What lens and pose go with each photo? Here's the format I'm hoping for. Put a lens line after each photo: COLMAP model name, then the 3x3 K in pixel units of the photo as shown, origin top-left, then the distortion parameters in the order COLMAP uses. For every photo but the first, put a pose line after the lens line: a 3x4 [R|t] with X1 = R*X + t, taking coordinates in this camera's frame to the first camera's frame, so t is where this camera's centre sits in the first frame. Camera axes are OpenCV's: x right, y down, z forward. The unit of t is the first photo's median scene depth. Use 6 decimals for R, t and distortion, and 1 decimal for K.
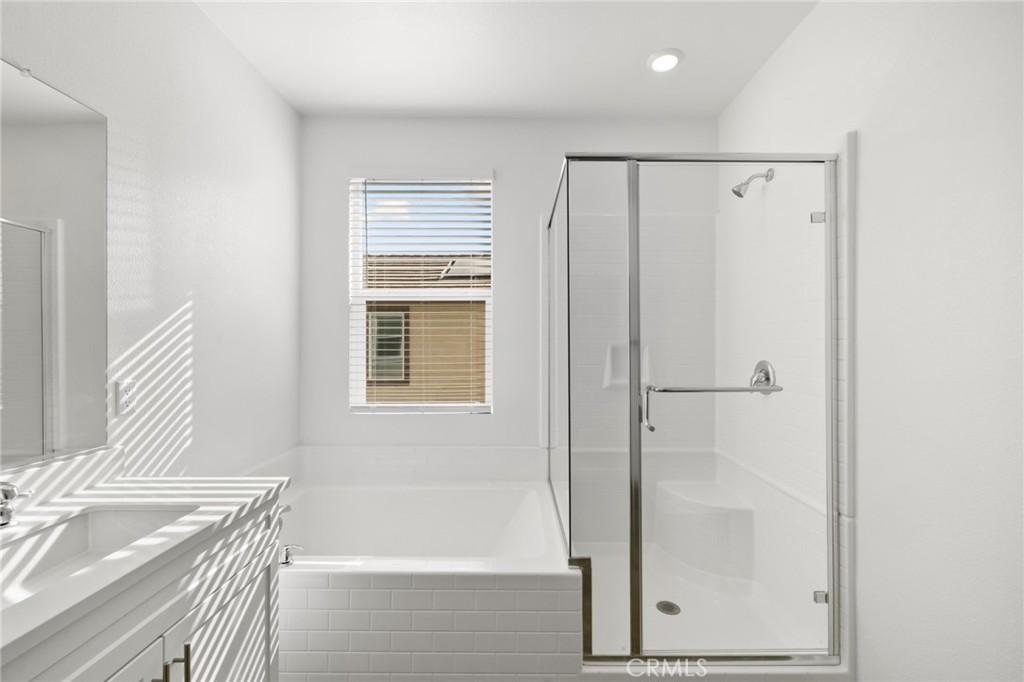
lens RADIAL K [[427.0, 0, 514.3], [0, 427.0, 342.3], [0, 0, 1]] dist [-0.001713, 0.000160]
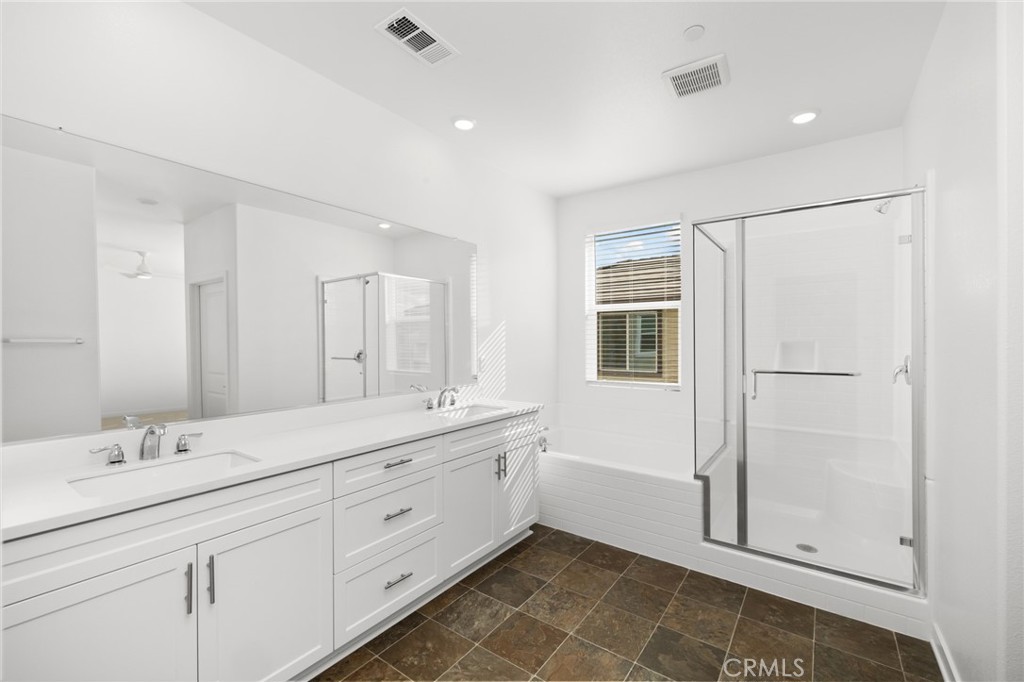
lens RADIAL K [[430.6, 0, 513.8], [0, 430.6, 341.9], [0, 0, 1]] dist [0.000006, -0.000084]
pose [[0.811755, 0.001348, -0.583997, 0.518836], [0.003696, 0.999965, 0.007446, -0.005699], [0.583987, -0.008202, 0.811722, -0.702692]]
